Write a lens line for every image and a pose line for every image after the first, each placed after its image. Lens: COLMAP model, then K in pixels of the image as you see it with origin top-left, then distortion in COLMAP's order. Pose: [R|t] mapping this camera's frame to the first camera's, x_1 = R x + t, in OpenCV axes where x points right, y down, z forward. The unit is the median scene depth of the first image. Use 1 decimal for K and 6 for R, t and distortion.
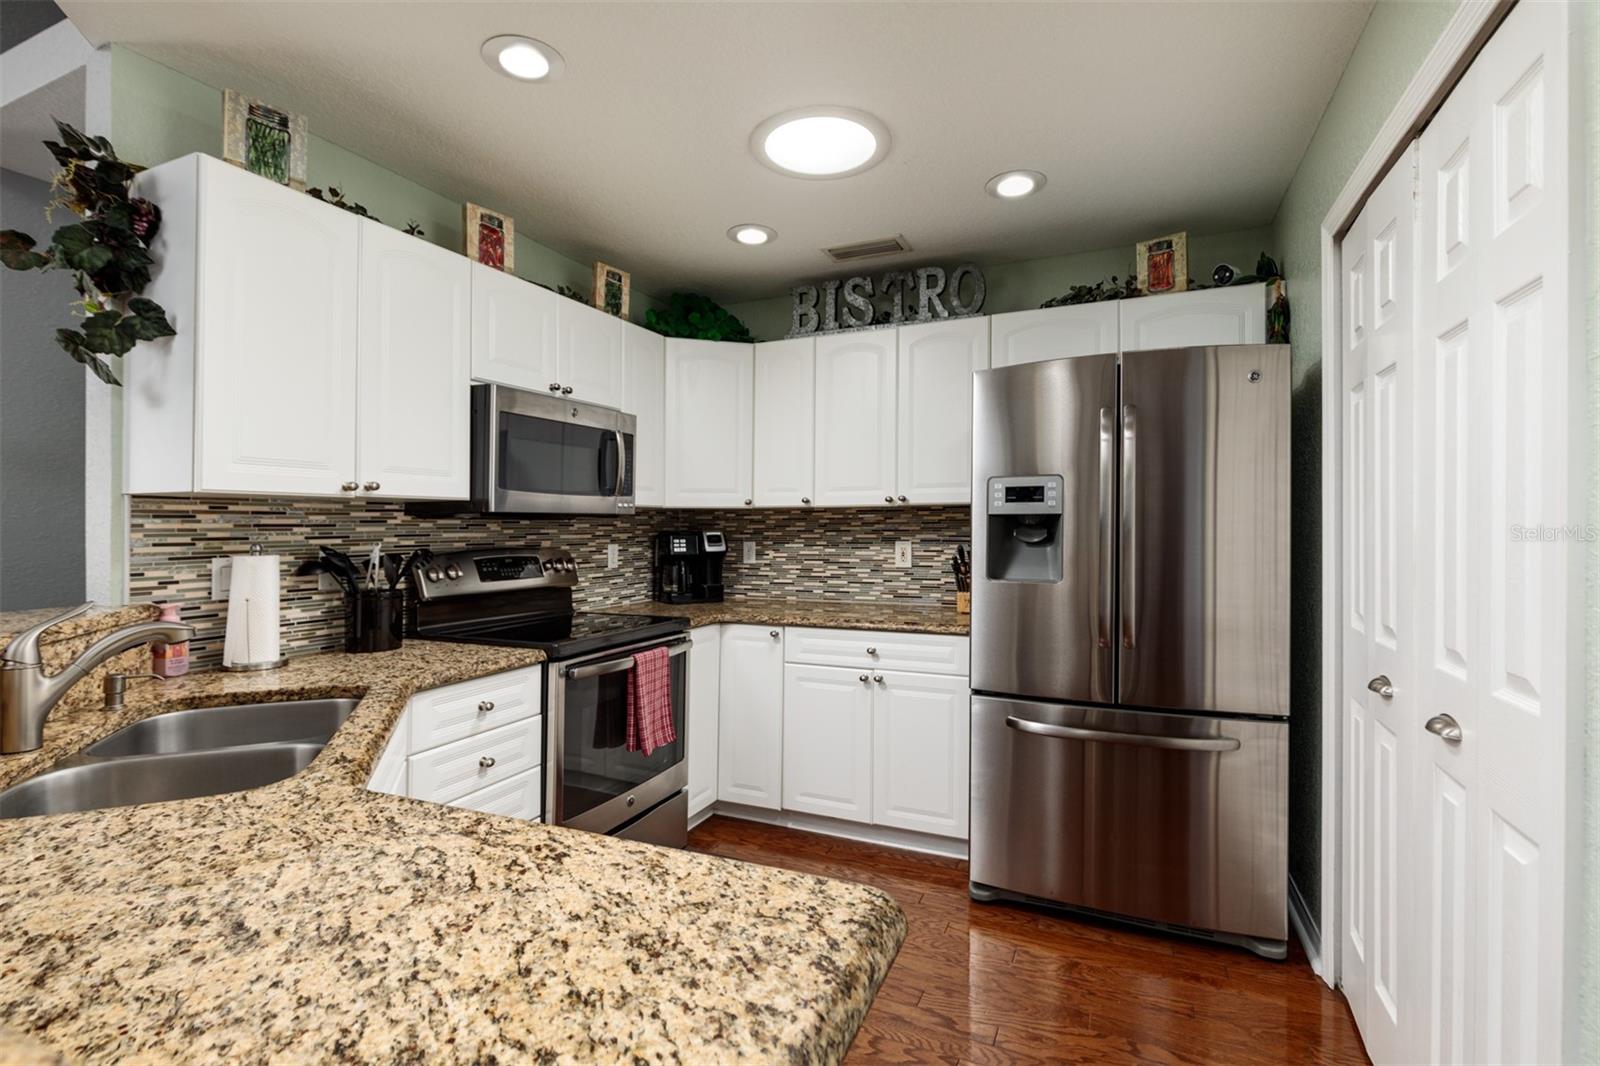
lens RADIAL K [[746.5, 0, 798.8], [0, 746.5, 527.3], [0, 0, 1]] dist [-0.004985, 0.001158]
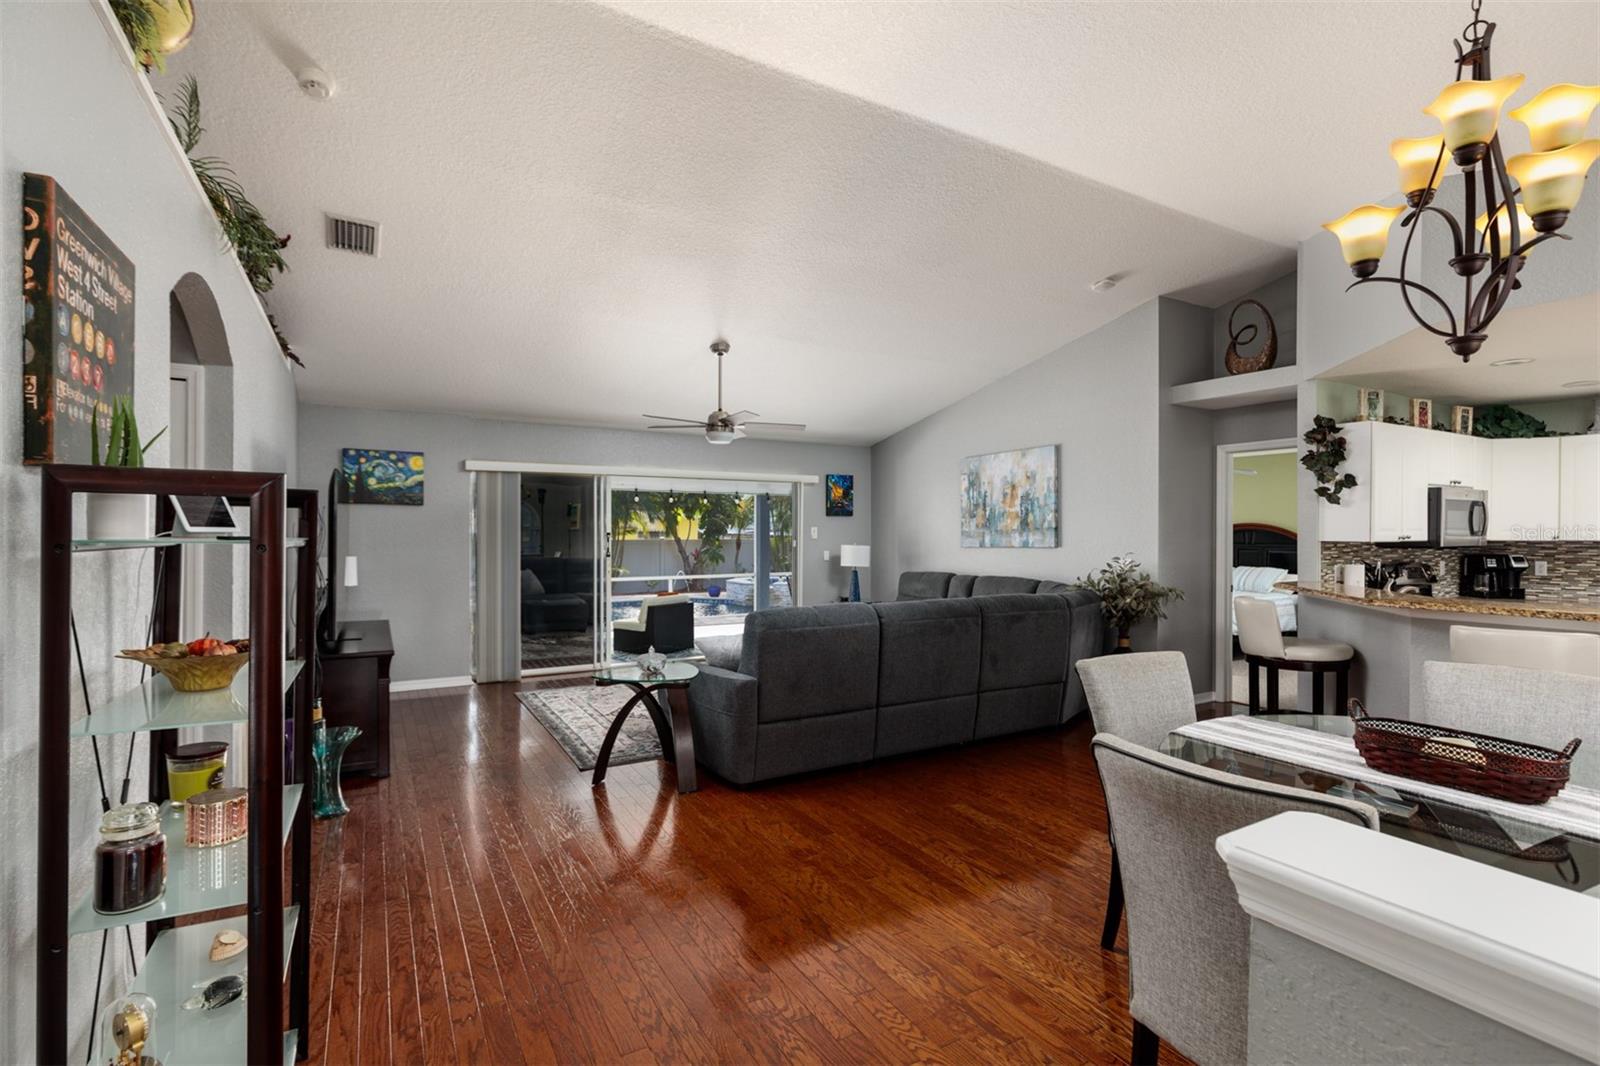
lens RADIAL K [[746.5, 0, 802.4], [0, 746.5, 529.1], [0, 0, 1]] dist [-0.004985, 0.001158]
pose [[0.810812, 0.004064, -0.585292, -0.657490], [-0.007176, 0.999970, -0.002998, -0.051957], [0.585262, 0.006631, 0.810817, -1.840262]]
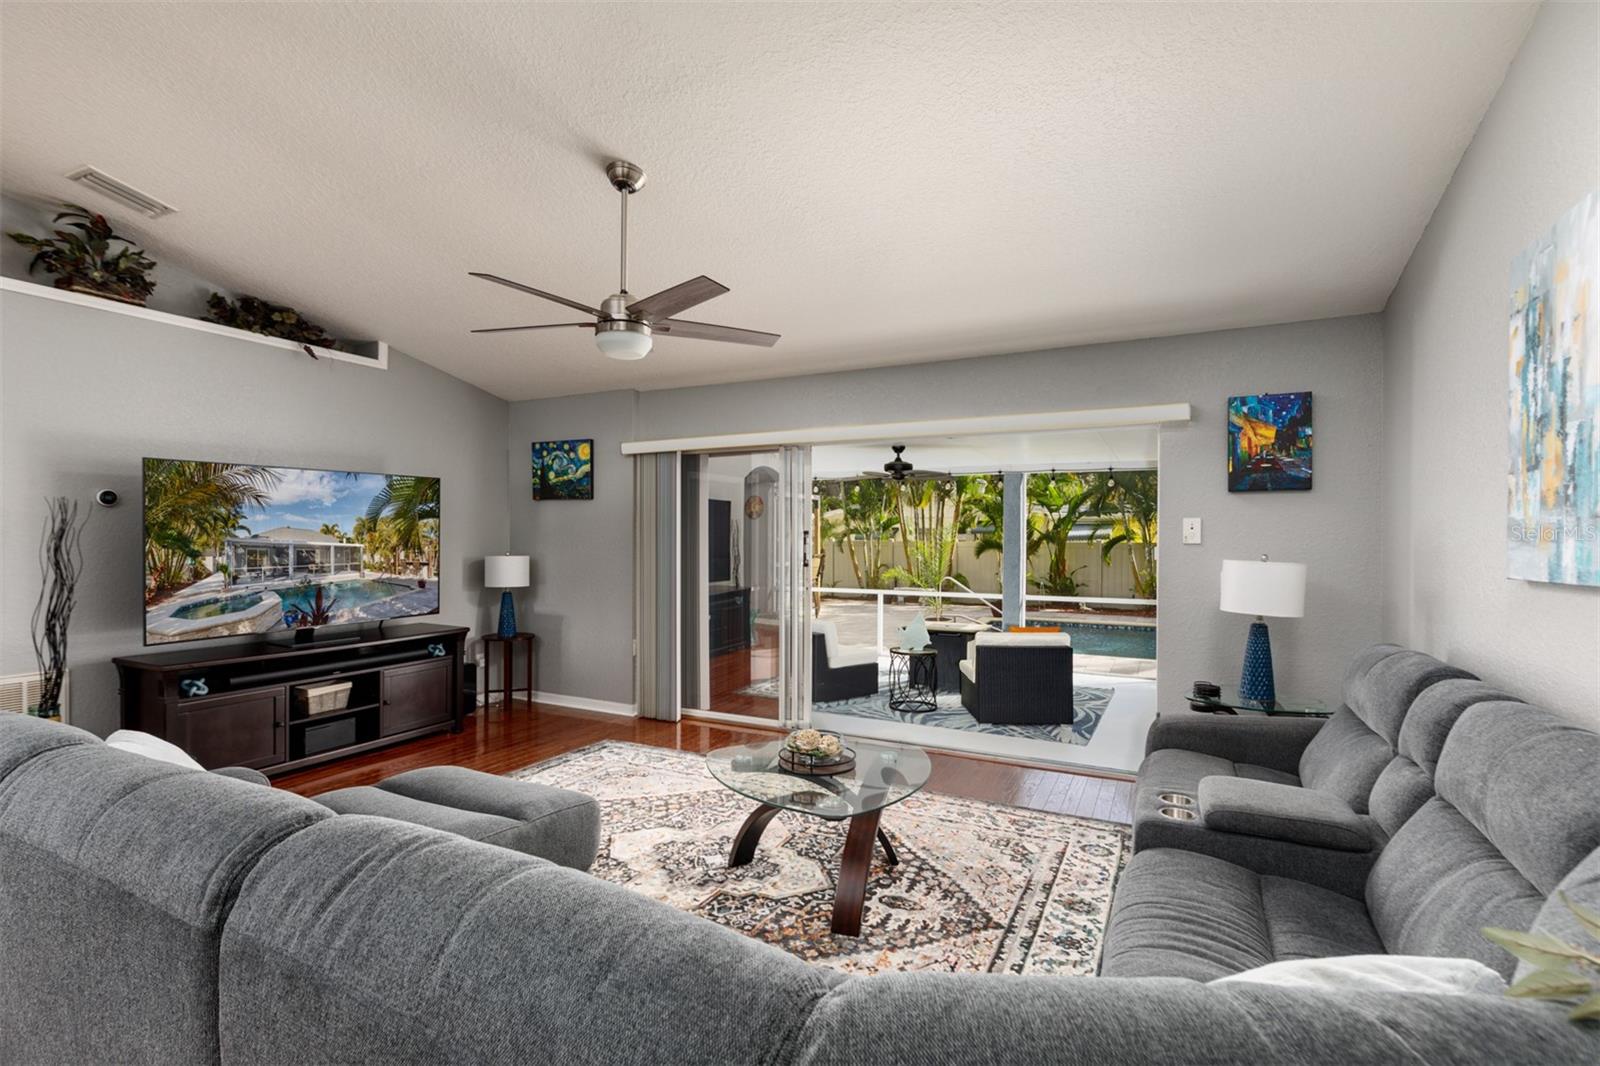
lens RADIAL K [[746.5, 0, 795.8], [0, 746.5, 539.5], [0, 0, 1]] dist [-0.004985, 0.001158]
pose [[-0.057615, 0.013486, -0.998248, -1.057132], [-0.004411, 0.999896, 0.013763, -0.044877], [0.998329, 0.005196, -0.057549, 0.427887]]
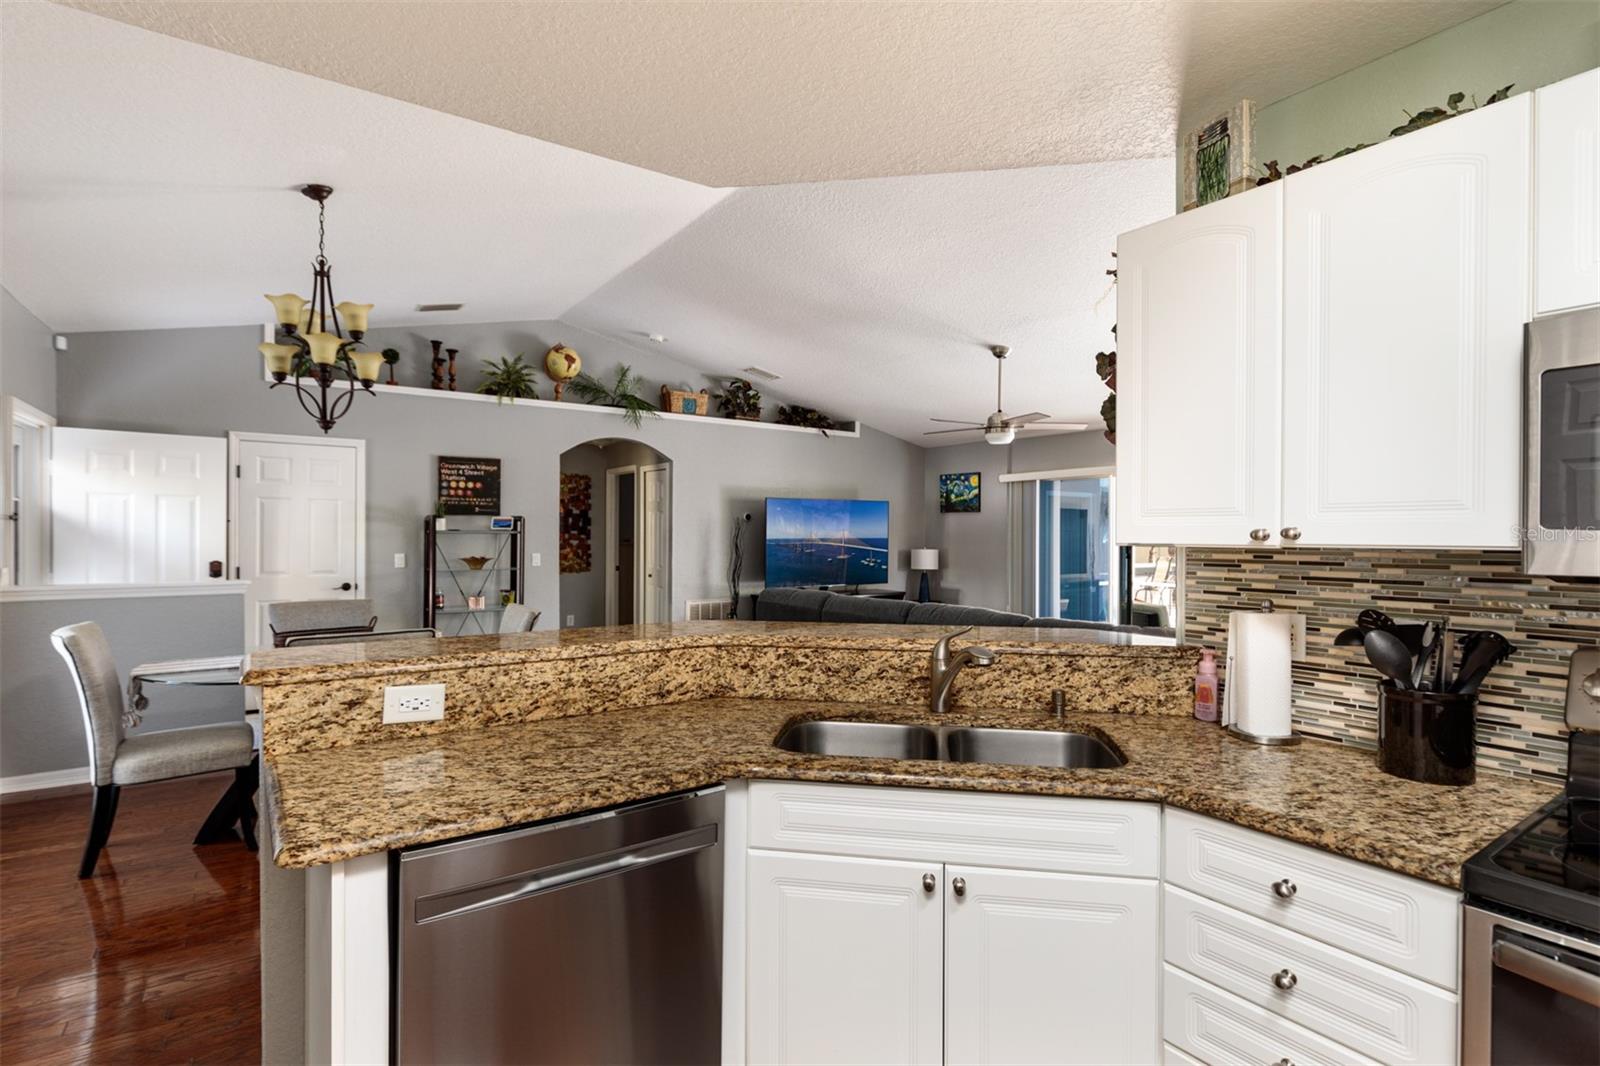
lens RADIAL K [[769.2, 0, 798.4], [0, 769.2, 534.2], [0, 0, 1]] dist [-0.005900, 0.002167]
pose [[-0.517173, 0.003393, -0.855874, 0.285384], [-0.002510, 0.999982, 0.005481, -0.048858], [0.855877, 0.004983, -0.517155, 0.829794]]
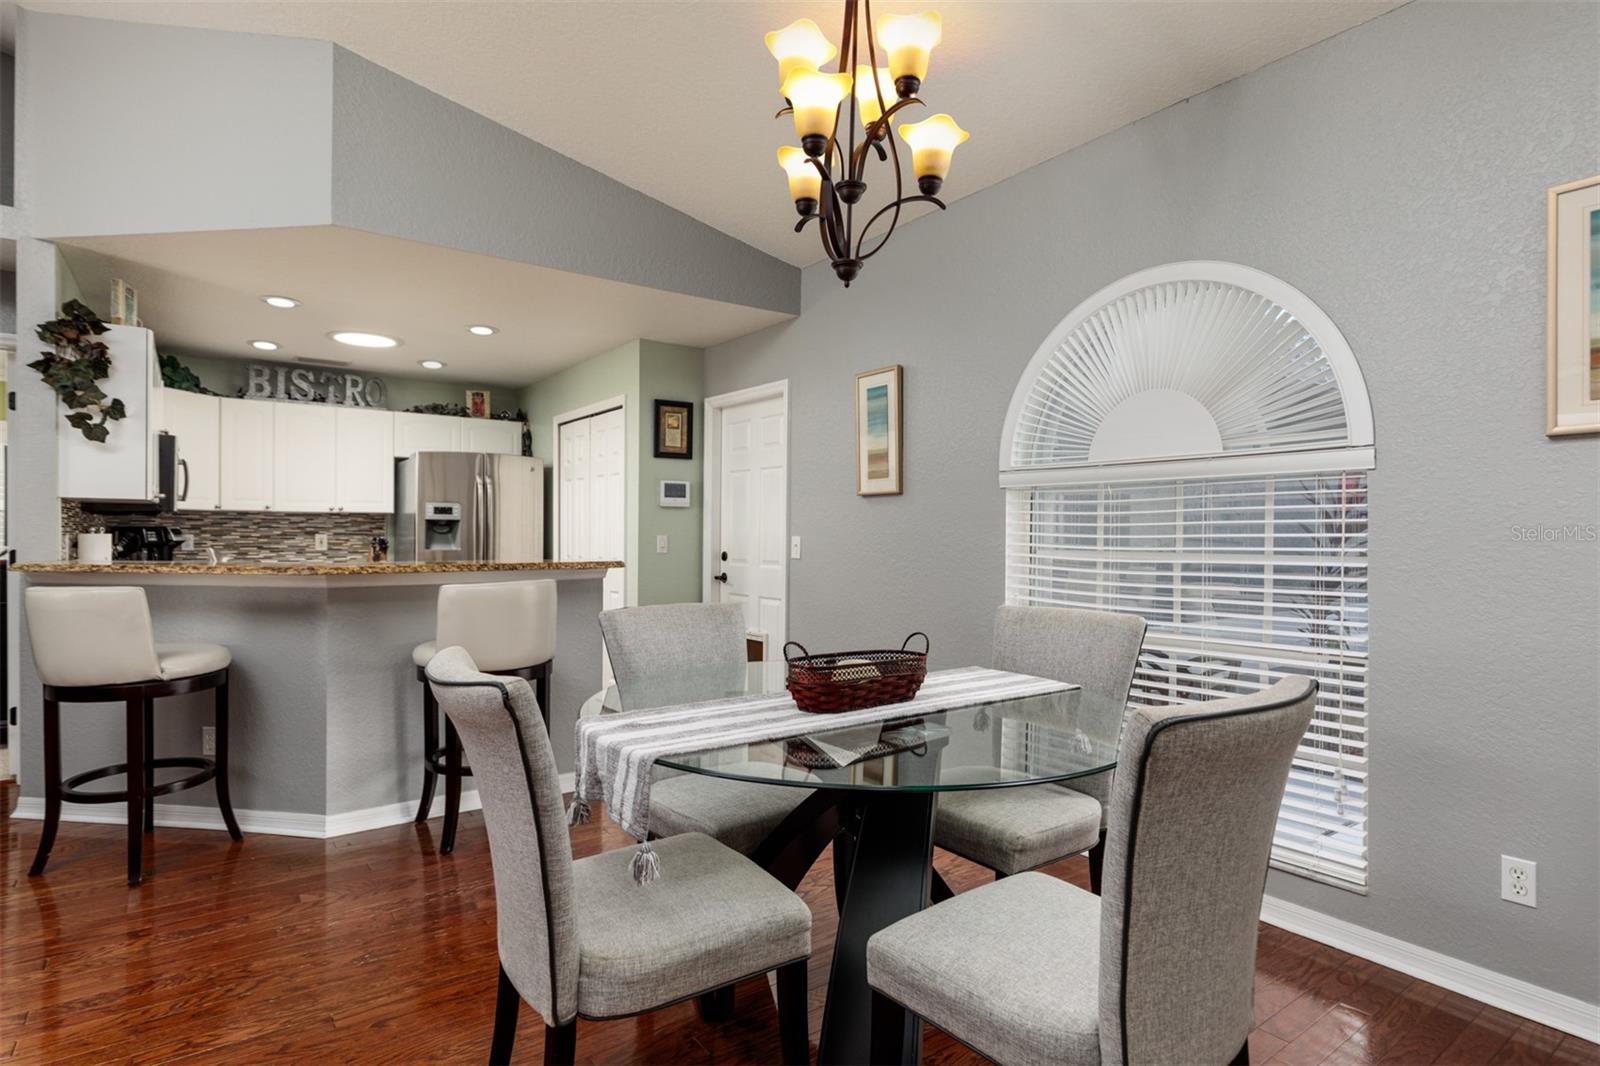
lens RADIAL K [[832.6, 0, 796.9], [0, 832.6, 538.9], [0, 0, 1]] dist [0.000916, 0.000675]
pose [[0.497745, 0.002470, 0.867320, -1.360903], [-0.005391, 0.999985, 0.000246, 0.034539], [-0.867307, -0.004798, 0.497751, -1.181562]]
